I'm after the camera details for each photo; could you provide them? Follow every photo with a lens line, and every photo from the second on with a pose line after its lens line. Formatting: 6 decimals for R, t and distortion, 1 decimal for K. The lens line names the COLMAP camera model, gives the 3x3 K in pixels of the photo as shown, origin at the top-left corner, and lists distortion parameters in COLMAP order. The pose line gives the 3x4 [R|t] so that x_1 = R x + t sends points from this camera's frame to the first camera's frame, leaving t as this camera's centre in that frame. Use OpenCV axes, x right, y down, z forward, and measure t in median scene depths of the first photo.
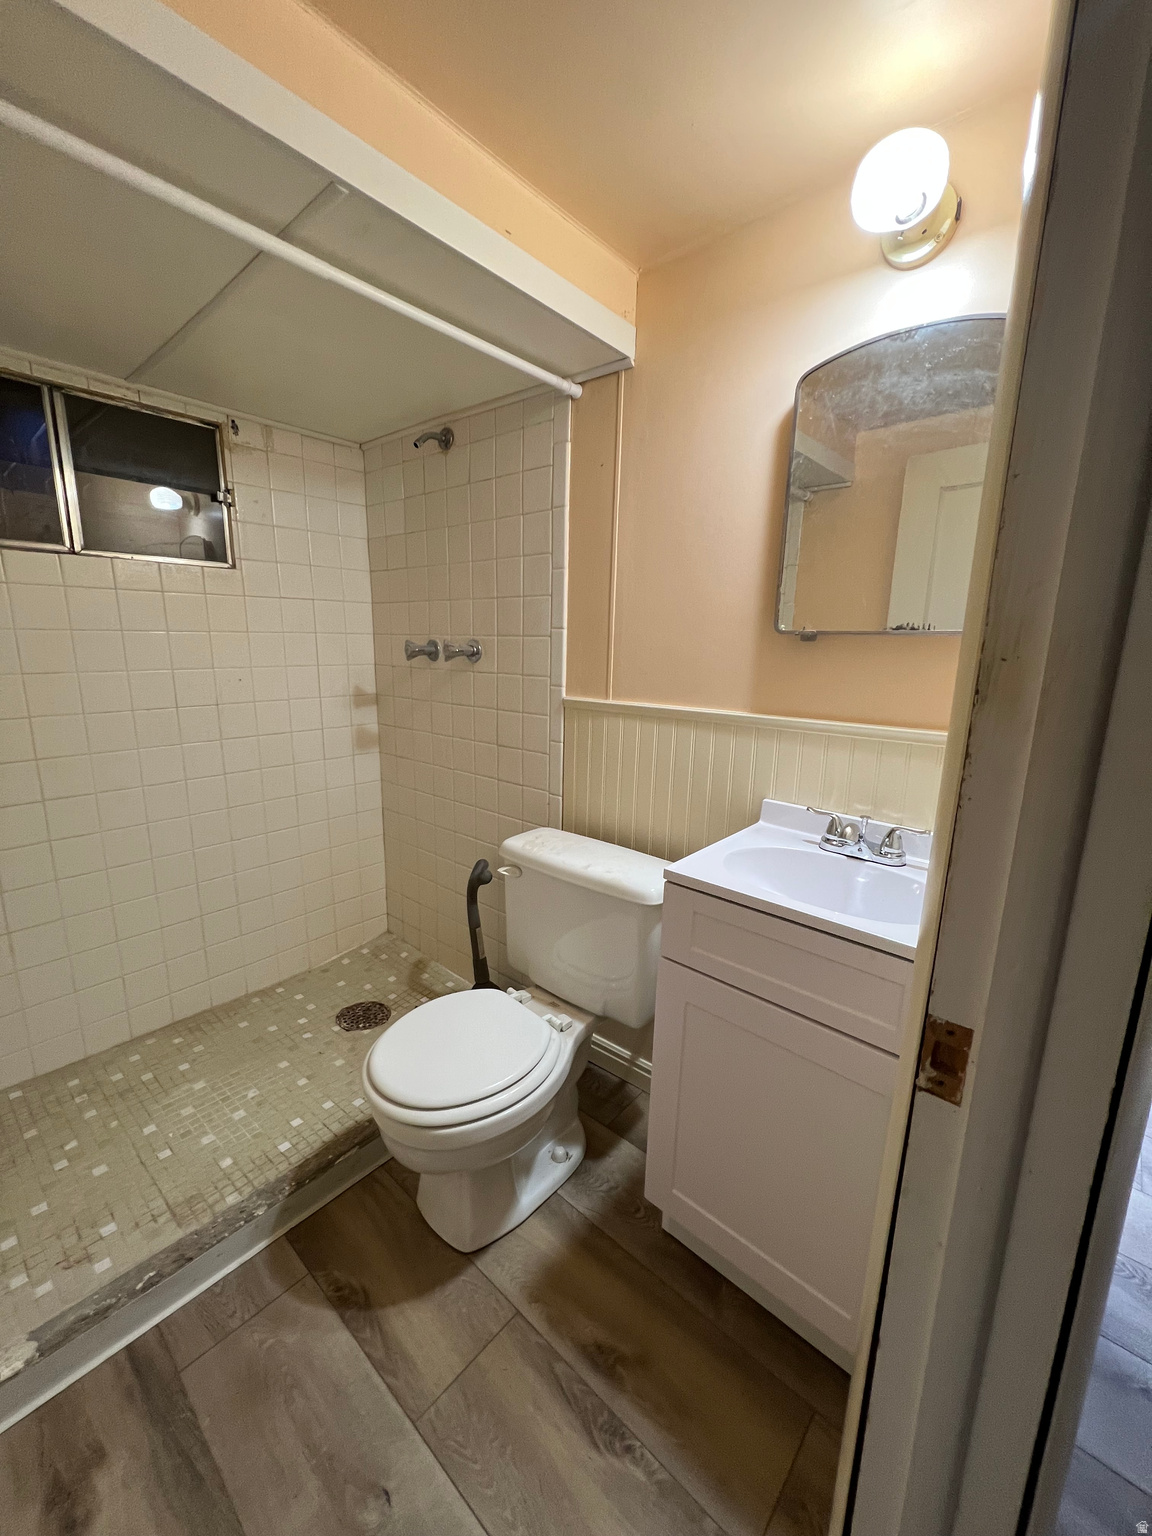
lens RADIAL K [[620.6, 0, 577.3], [0, 620.6, 765.2], [0, 0, 1]] dist [0.002116, 0.000273]
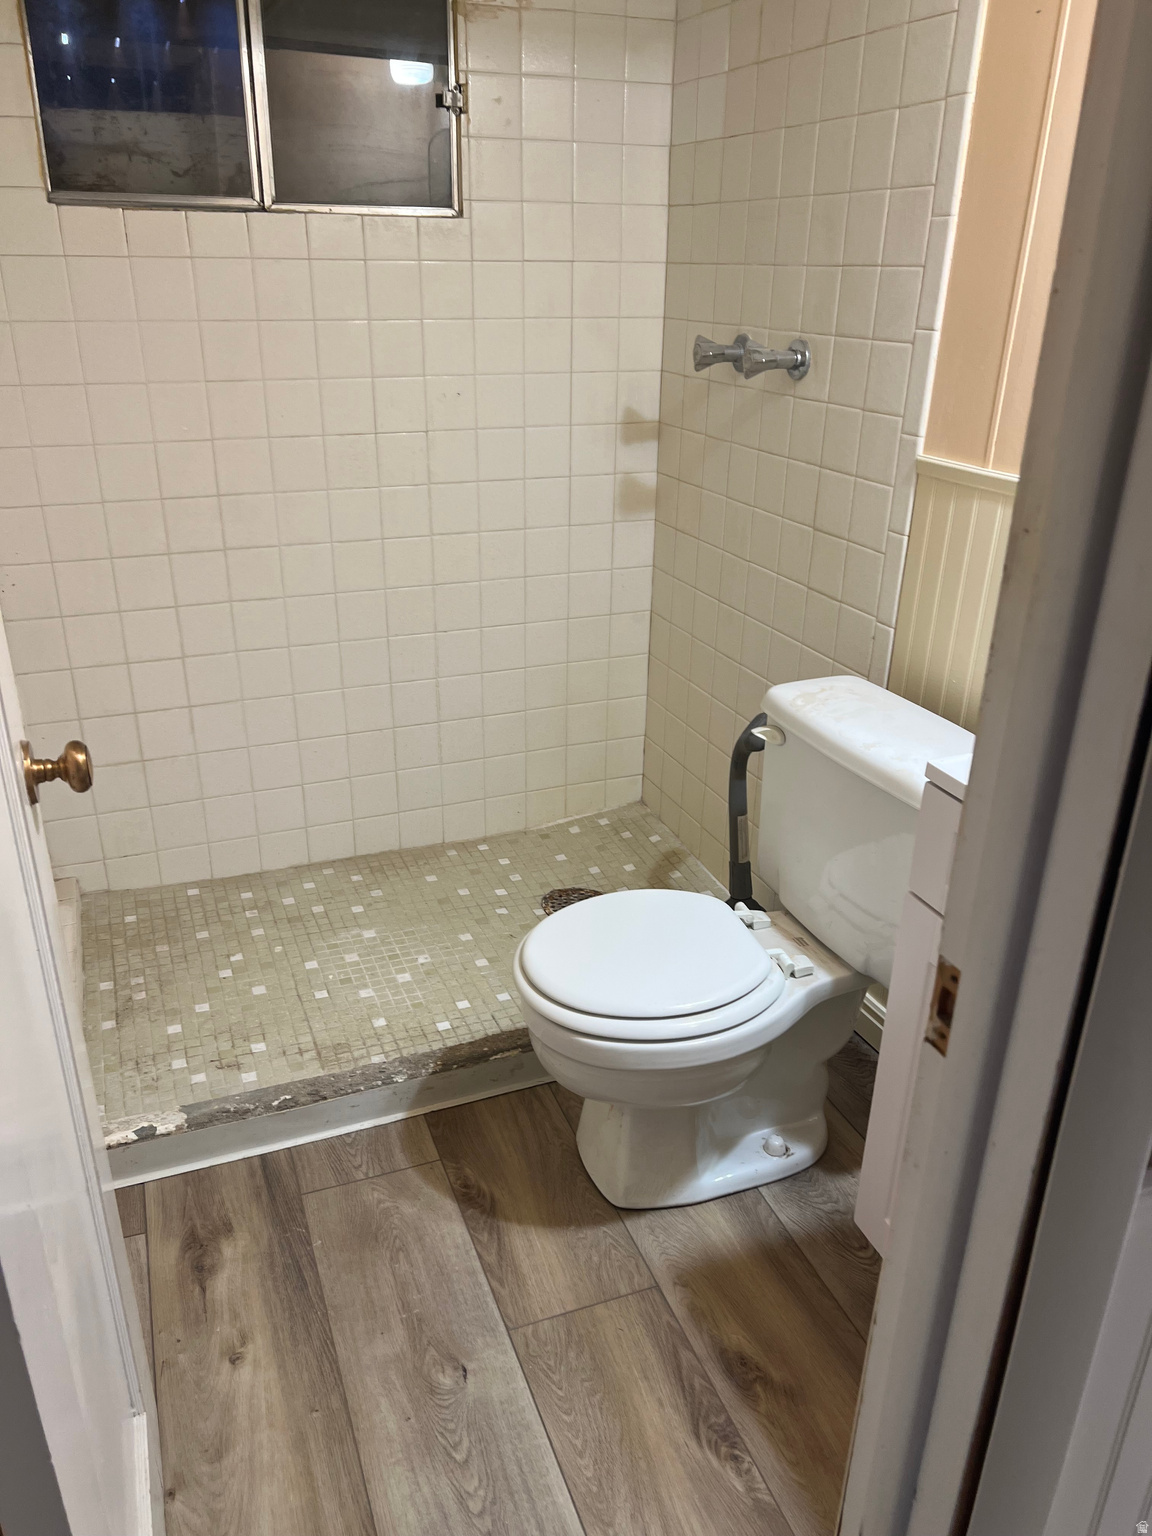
lens RADIAL K [[1157.5, 0, 563.3], [0, 1157.5, 785.5], [0, 0, 1]] dist [0.053852, -0.061657]
pose [[0.885624, 0.185884, -0.425579, 0.222831], [-0.091295, 0.968204, 0.232908, -0.038897], [0.455341, -0.167416, 0.874435, -0.162301]]
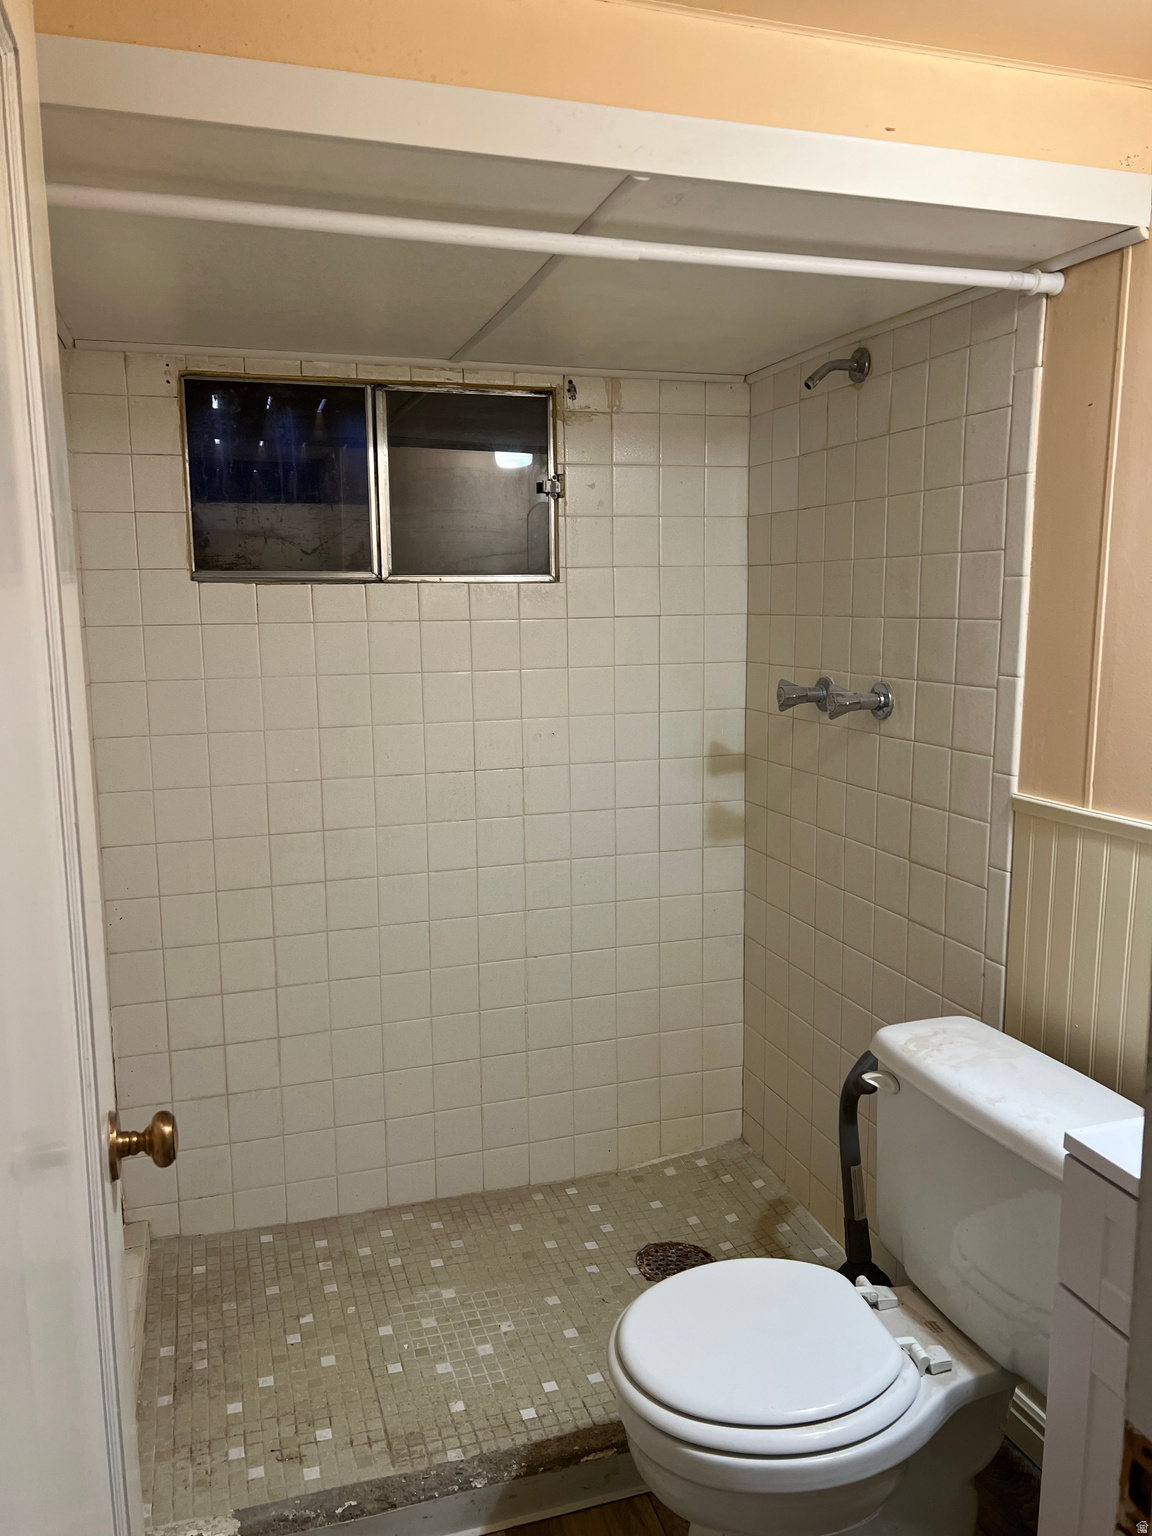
lens RADIAL K [[1157.5, 0, 557.6], [0, 1157.5, 763.6], [0, 0, 1]] dist [0.053852, -0.061657]
pose [[0.848000, 0.050791, -0.527557, 0.205683], [-0.082578, 0.995903, -0.036854, -0.068890], [0.523524, 0.074817, 0.848720, -0.152616]]
